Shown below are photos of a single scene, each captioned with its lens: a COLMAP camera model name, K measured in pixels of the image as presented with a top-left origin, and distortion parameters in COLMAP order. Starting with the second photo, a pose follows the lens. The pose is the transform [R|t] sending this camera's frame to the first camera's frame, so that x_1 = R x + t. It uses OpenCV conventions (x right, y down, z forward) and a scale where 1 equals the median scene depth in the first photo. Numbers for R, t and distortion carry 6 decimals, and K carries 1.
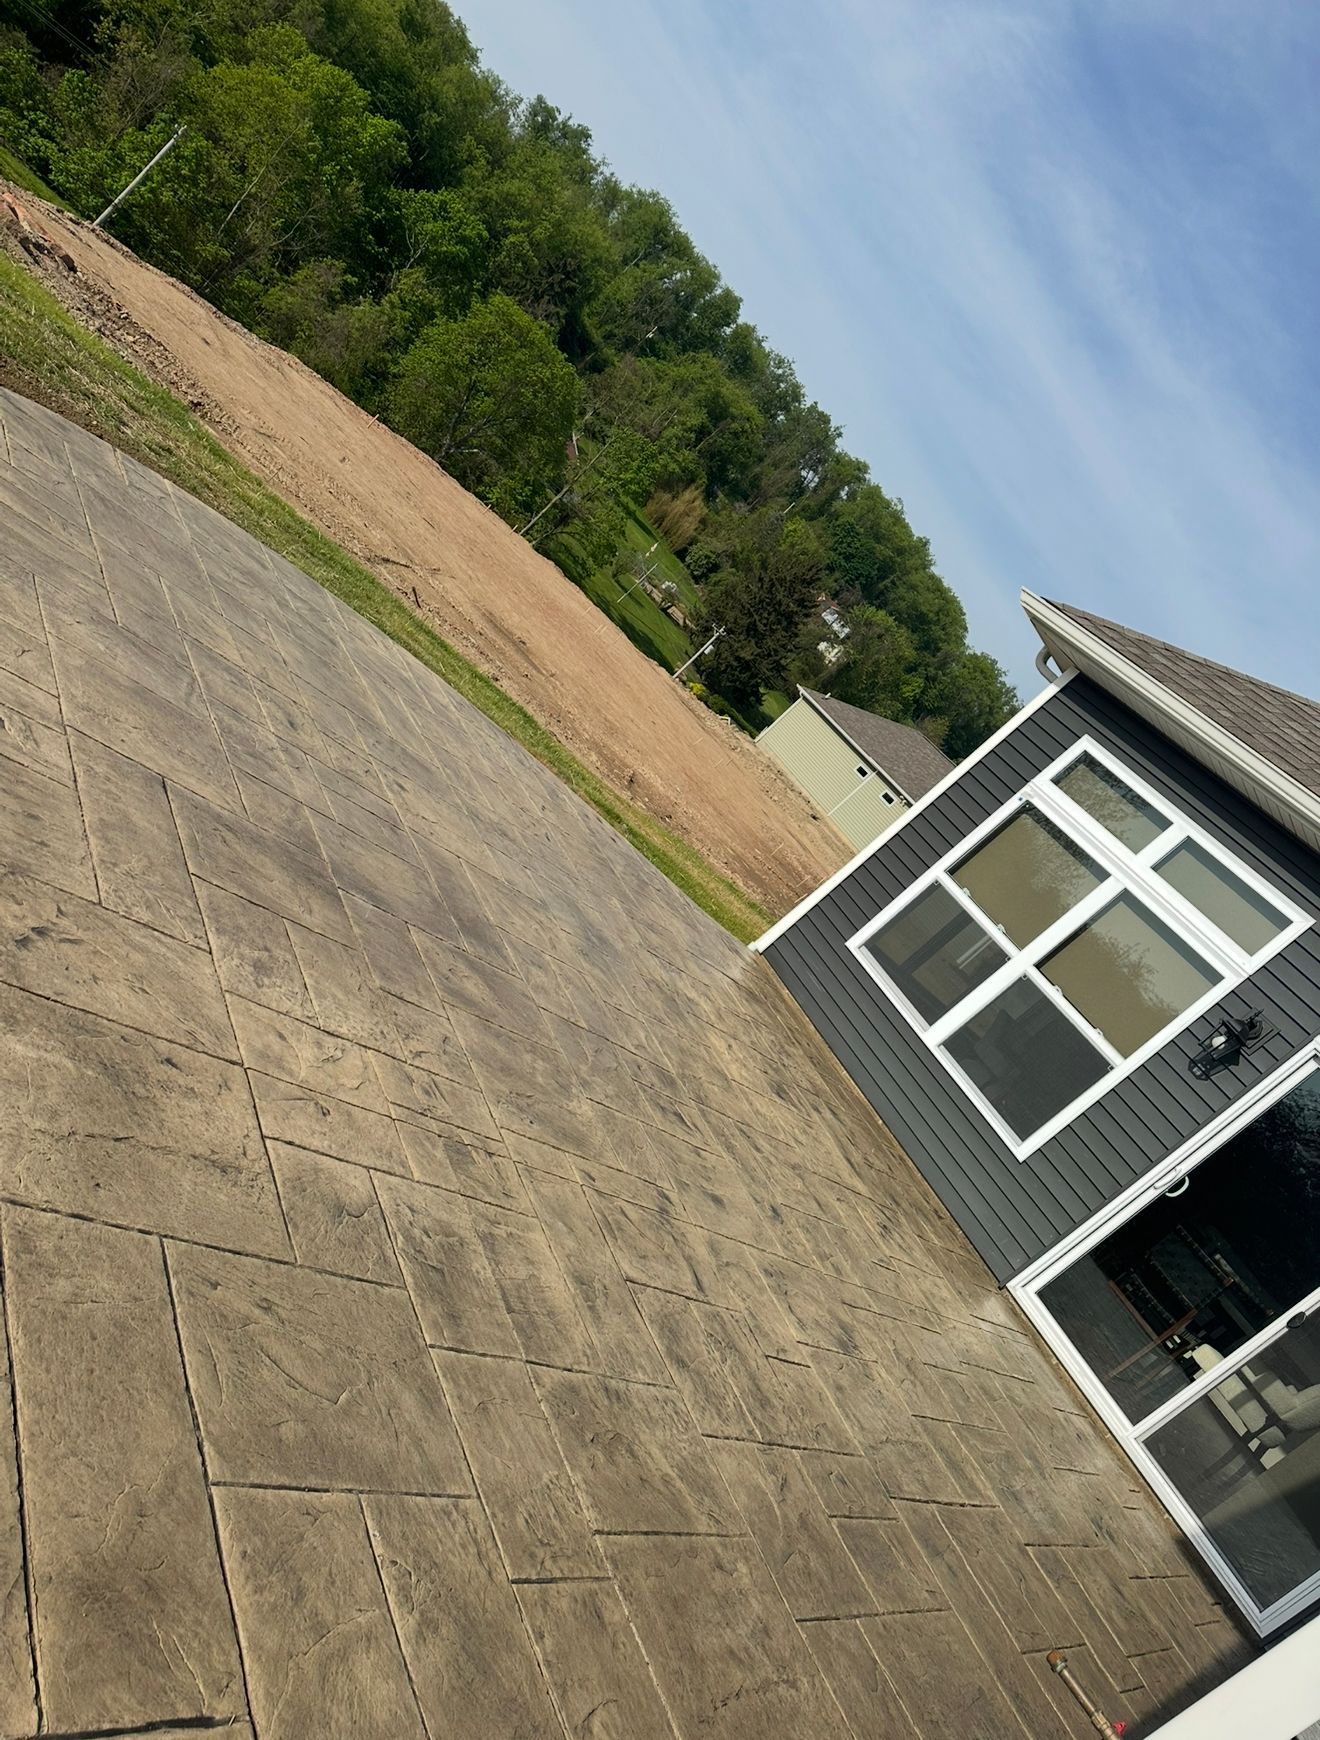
lens RADIAL K [[1222.5, 0, 663.8], [0, 1222.5, 859.2], [0, 0, 1]] dist [0.132997, -0.223776]
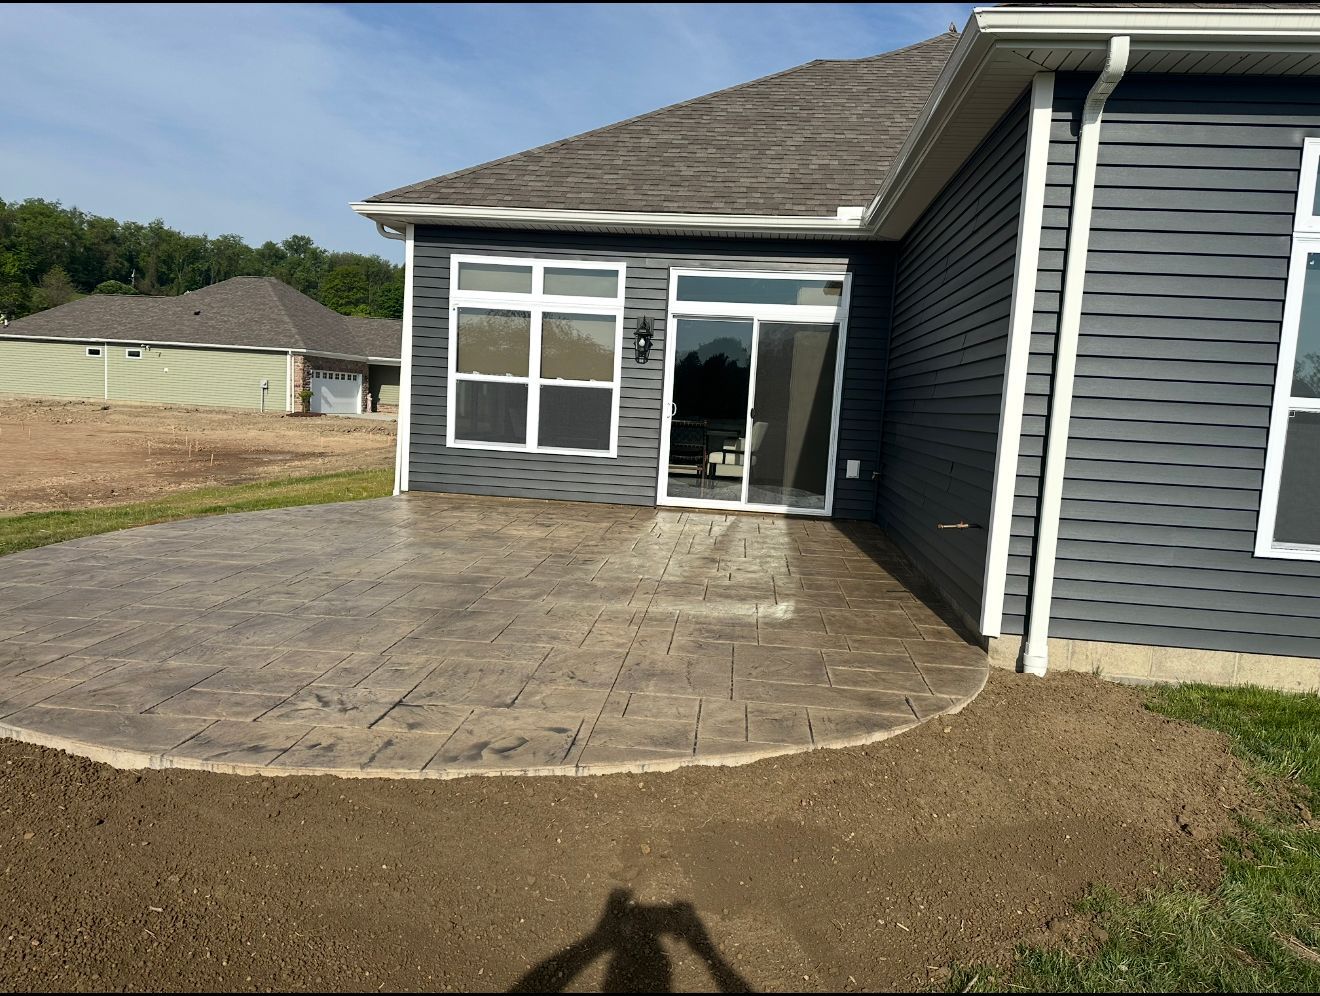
lens RADIAL K [[927.4, 0, 660.0], [0, 927.4, 498.0], [0, 0, 1]] dist [0.132997, -0.223776]
pose [[0.507717, -0.745431, 0.431920, -0.323907], [0.603475, 0.665518, 0.439208, -0.286574], [-0.614850, 0.037660, 0.787744, -0.156443]]
